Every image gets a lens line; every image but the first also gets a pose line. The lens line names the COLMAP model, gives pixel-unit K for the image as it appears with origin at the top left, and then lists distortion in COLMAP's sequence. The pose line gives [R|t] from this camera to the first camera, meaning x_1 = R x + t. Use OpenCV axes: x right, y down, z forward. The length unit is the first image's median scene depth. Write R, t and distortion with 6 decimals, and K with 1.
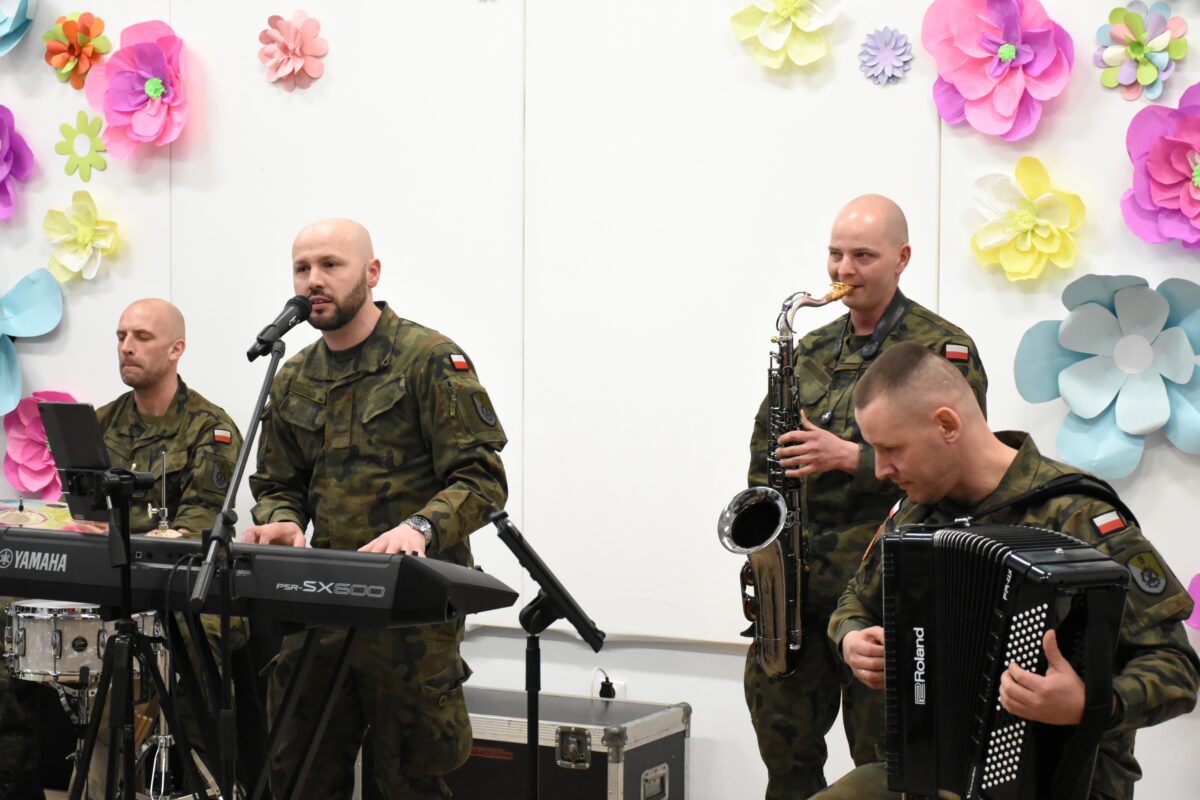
lens RADIAL K [[2521.4, 0, 593.7], [0, 2521.4, 391.0], [0, 0, 1]] dist [0.012627, 0.000000]
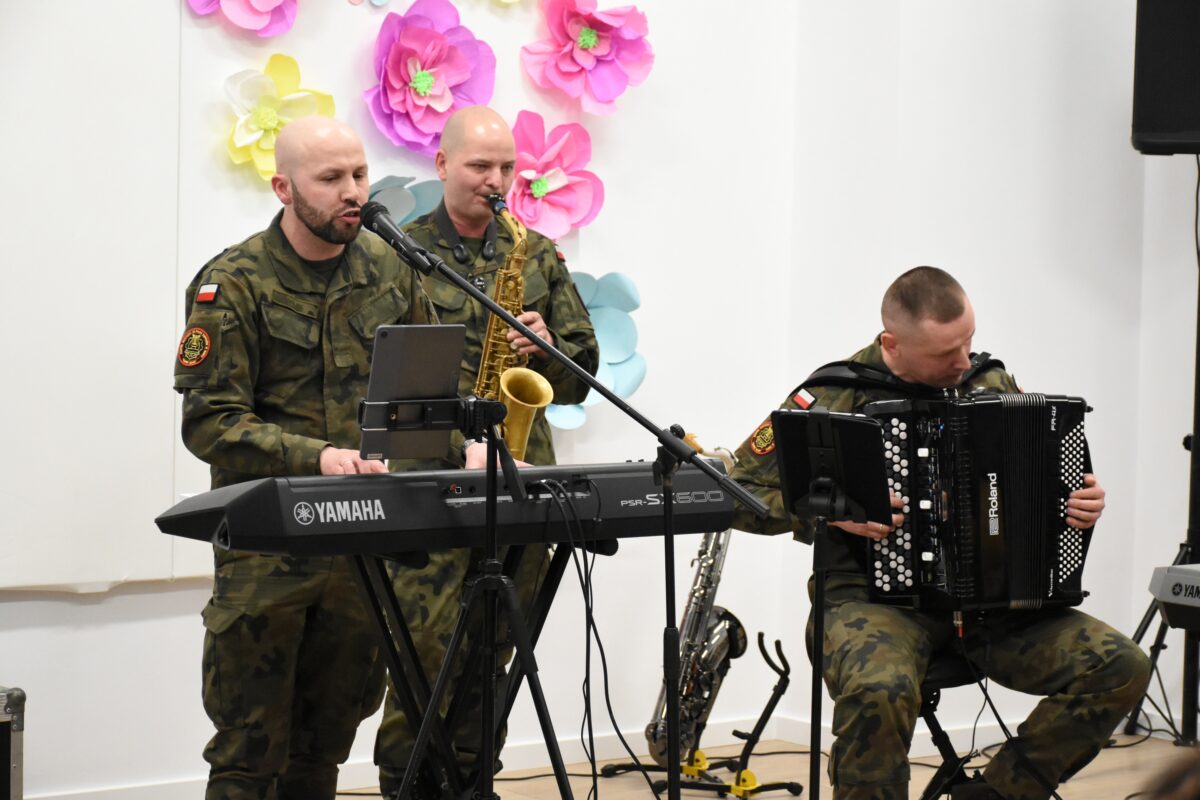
lens RADIAL K [[3051.6, 0, 603.2], [0, 3051.6, 396.6], [0, 0, 1]] dist [0.078034, 0.000000]
pose [[0.398386, -0.060924, 0.915192, -0.970125], [0.028439, 0.998132, 0.054066, -0.021398], [-0.916777, 0.004488, 0.399374, 0.435205]]
